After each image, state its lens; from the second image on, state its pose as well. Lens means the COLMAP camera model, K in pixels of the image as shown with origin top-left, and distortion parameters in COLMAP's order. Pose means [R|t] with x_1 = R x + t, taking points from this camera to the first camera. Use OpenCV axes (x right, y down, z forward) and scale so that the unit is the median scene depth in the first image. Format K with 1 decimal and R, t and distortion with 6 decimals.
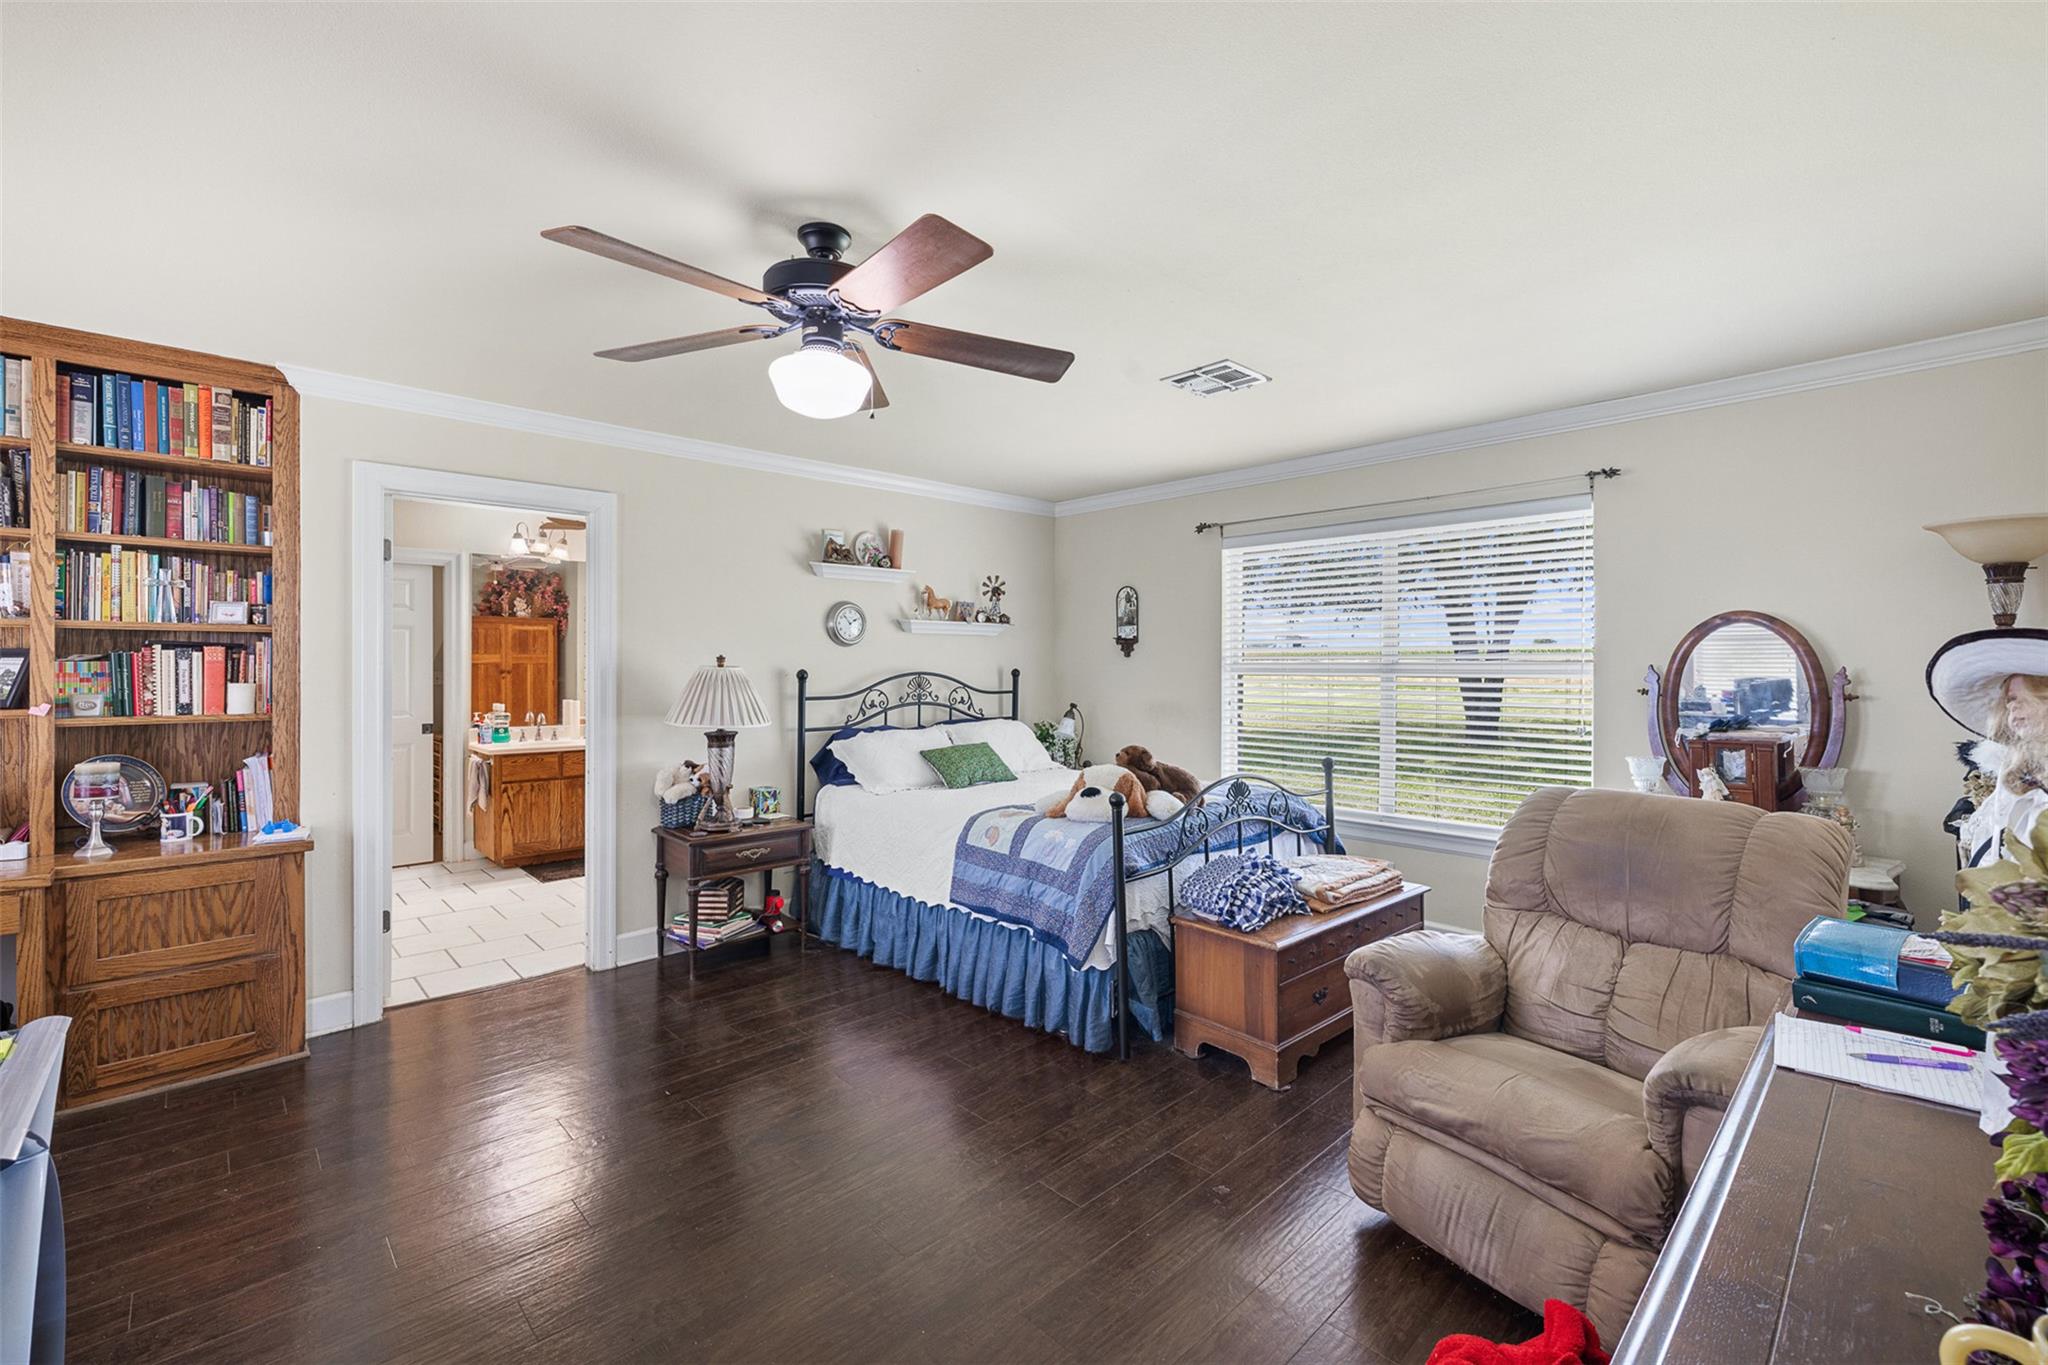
lens RADIAL K [[871.4, 0, 1020.6], [0, 871.4, 641.9], [0, 0, 1]] dist [-0.000174, -0.000103]
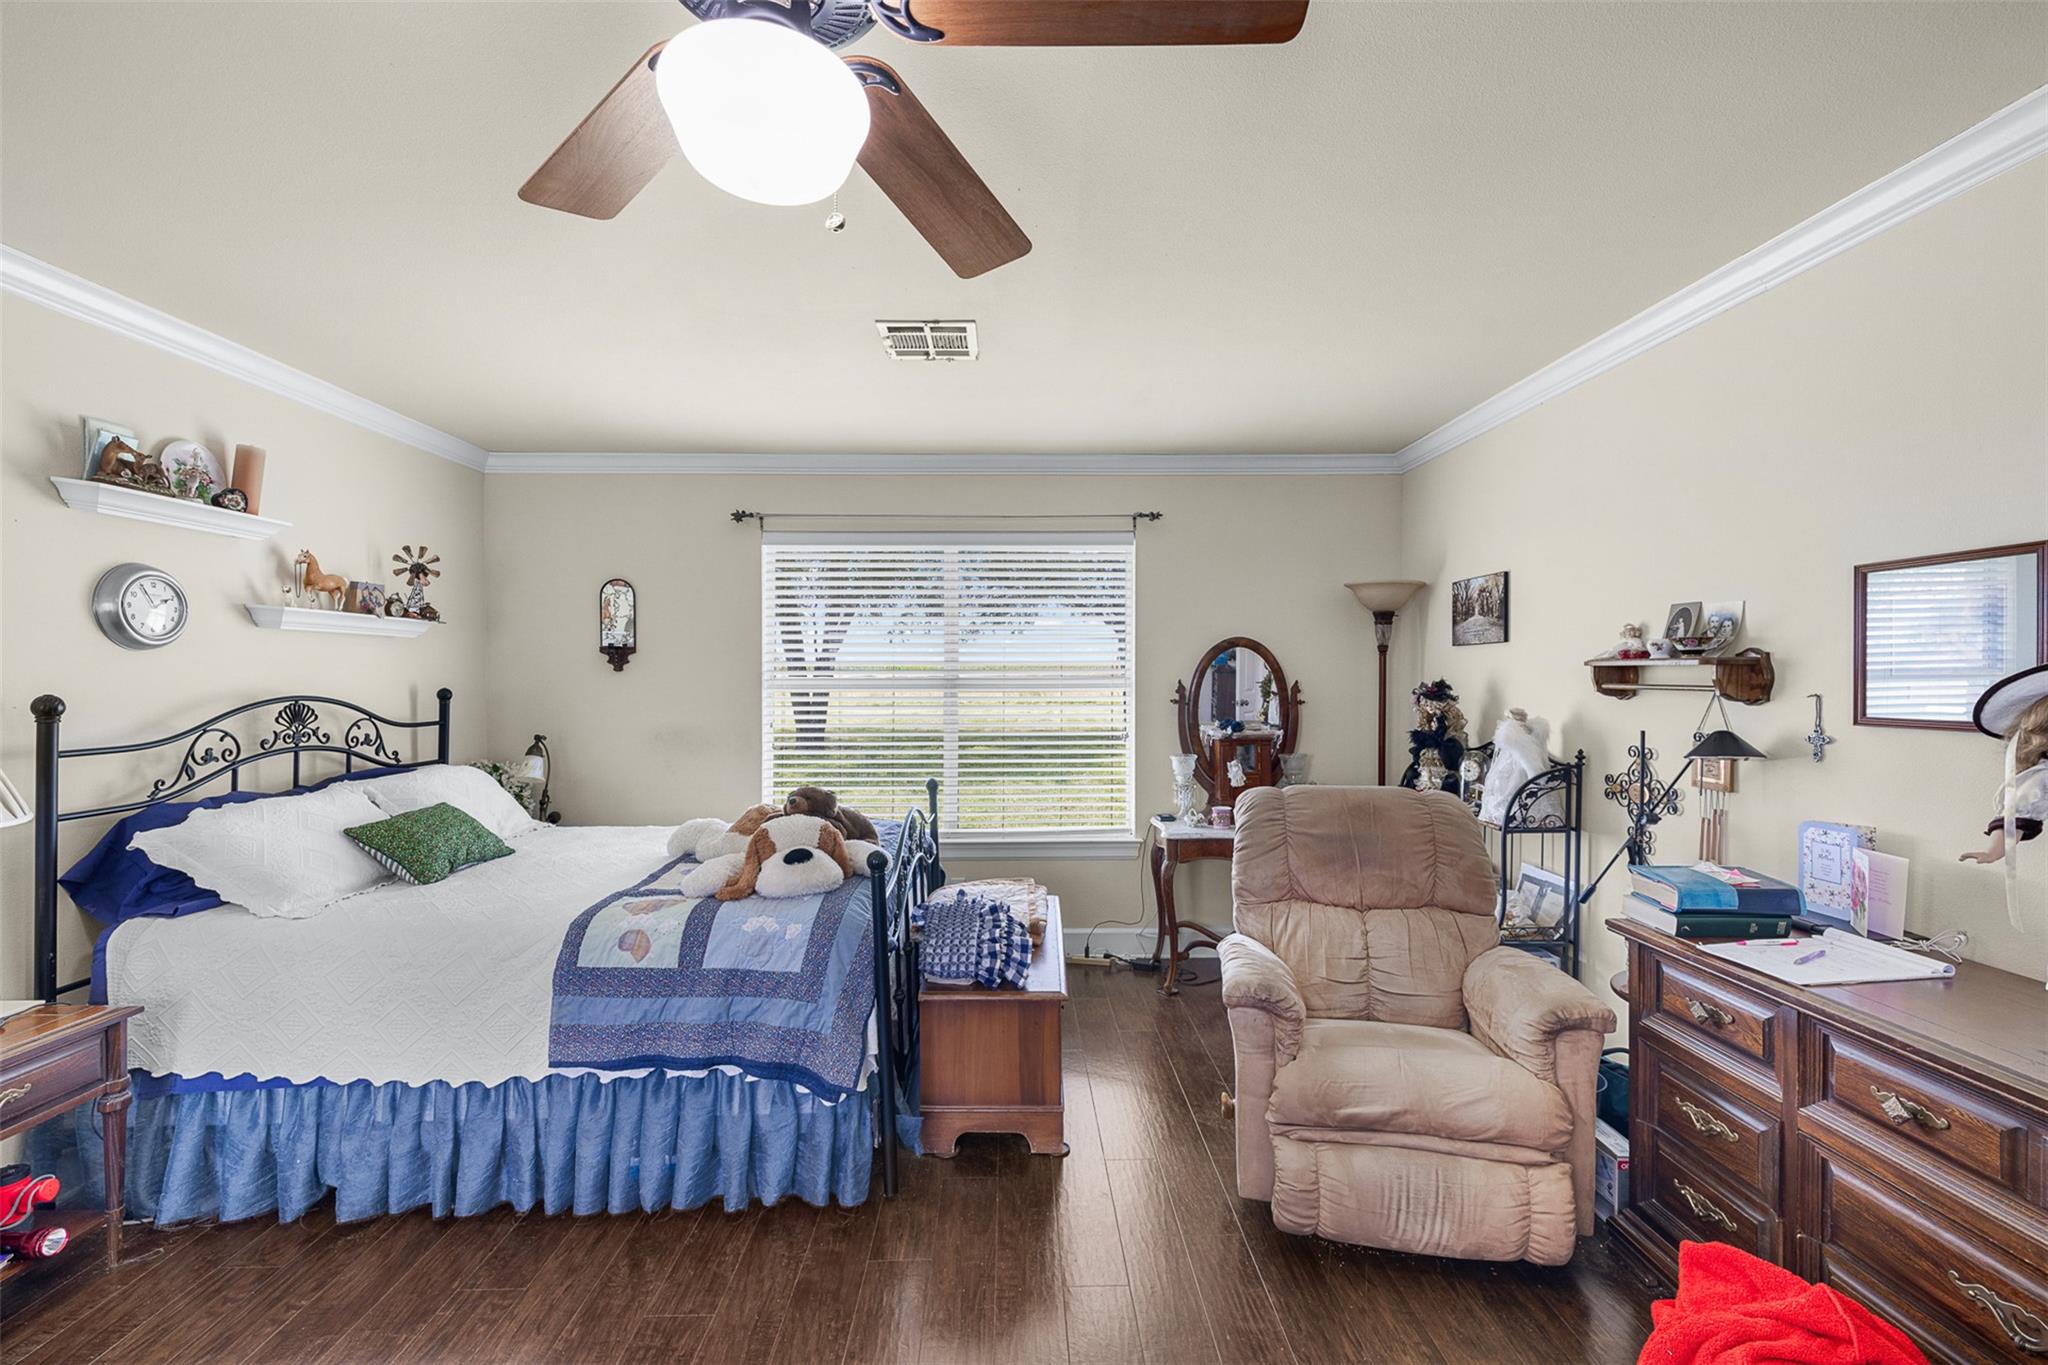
lens RADIAL K [[862.9, 0, 1021.4], [0, 862.9, 676.4], [0, 0, 1]] dist [-0.000218, 0.000218]
pose [[0.673823, -0.000352, 0.738893, -0.239470], [-0.015382, 0.999776, 0.014504, 0.006099], [-0.738733, -0.021139, 0.673667, 0.271626]]
